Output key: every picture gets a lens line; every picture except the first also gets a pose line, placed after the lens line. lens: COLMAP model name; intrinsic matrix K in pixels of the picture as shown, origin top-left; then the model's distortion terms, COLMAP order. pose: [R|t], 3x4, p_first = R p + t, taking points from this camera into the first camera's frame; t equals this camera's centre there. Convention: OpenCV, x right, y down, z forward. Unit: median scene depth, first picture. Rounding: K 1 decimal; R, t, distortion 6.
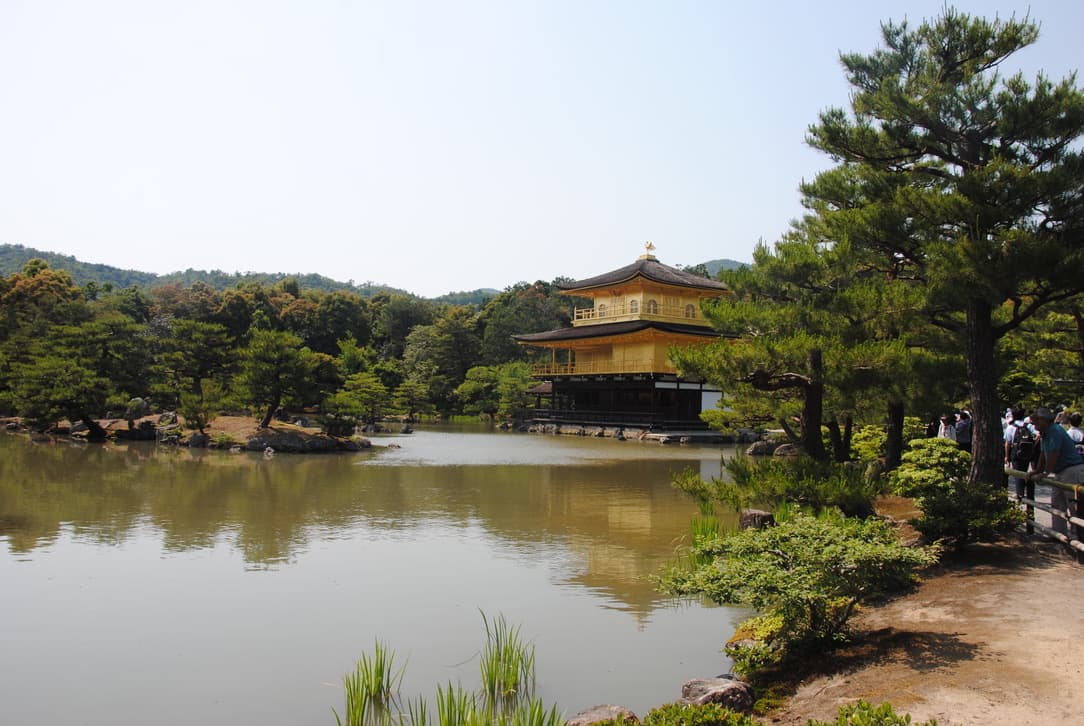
lens RADIAL K [[849.9, 0, 559.6], [0, 849.9, 360.8], [0, 0, 1]] dist [-0.157159, 0.124623]
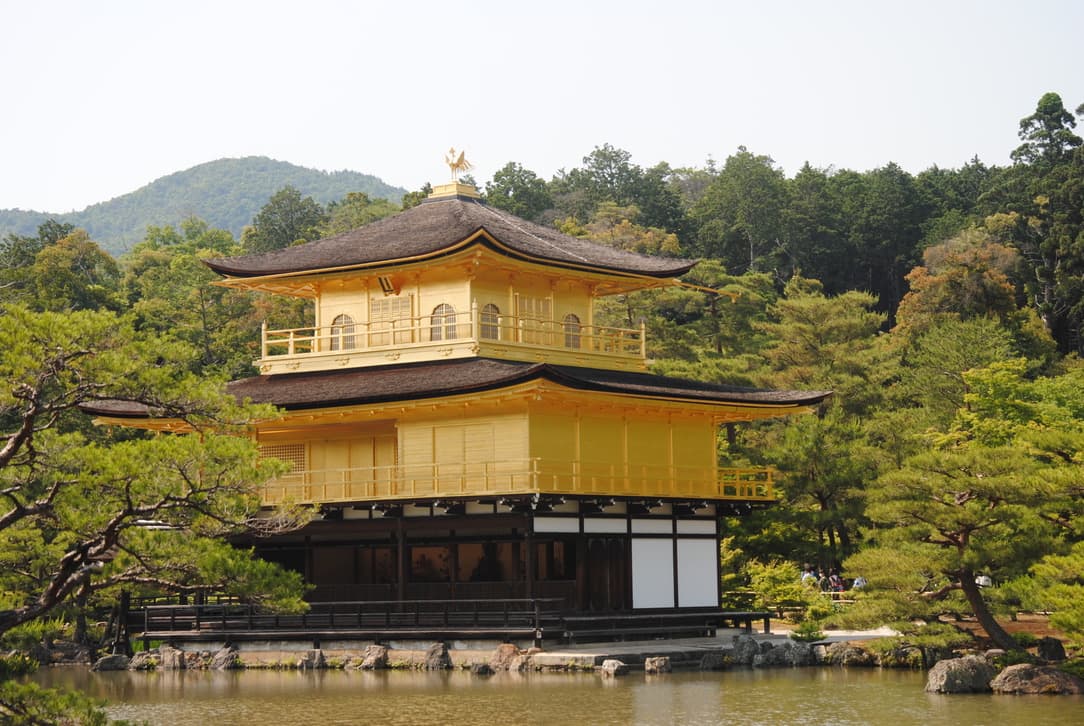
lens RADIAL K [[2441.2, 0, 554.2], [0, 2441.2, 365.6], [0, 0, 1]] dist [0.492061, 0.861333]
pose [[0.949384, -0.013226, 0.313840, -0.212584], [0.023731, 0.999278, -0.029676, -0.010280], [-0.313221, 0.035622, 0.949012, -0.061592]]
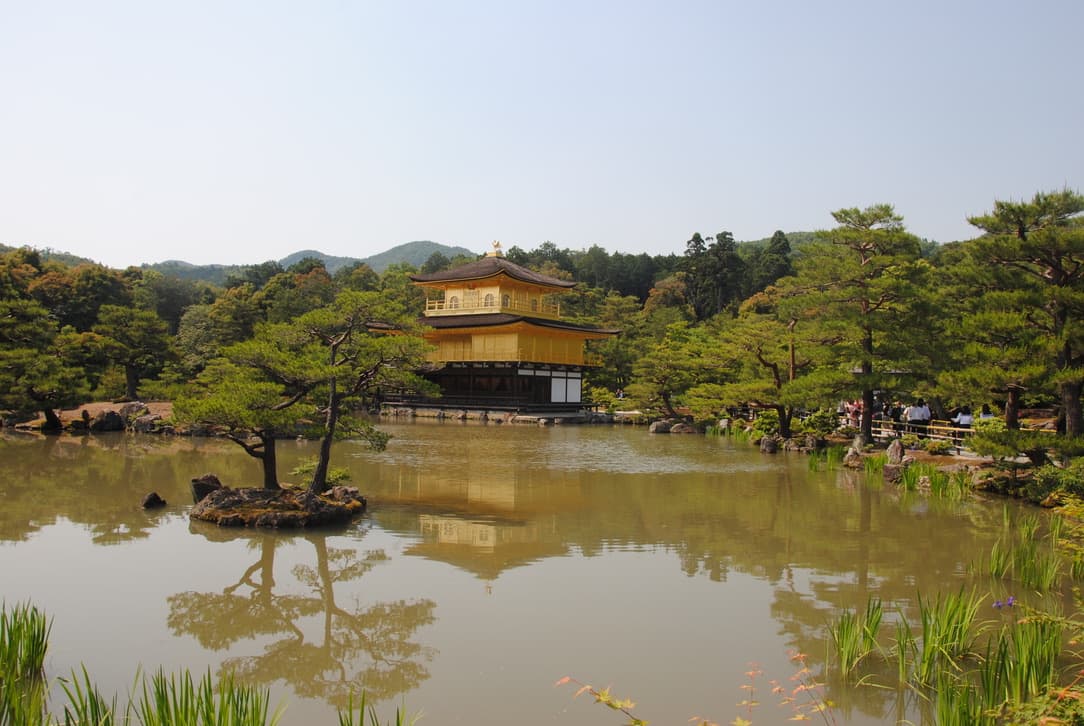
lens RADIAL K [[848.7, 0, 559.7], [0, 848.7, 362.7], [0, 0, 1]] dist [-0.155184, 0.118353]
pose [[0.936161, 0.007161, 0.351498, -0.212991], [-0.016407, 0.999593, 0.023333, -0.010170], [-0.351188, -0.027611, 0.935898, -0.059555]]
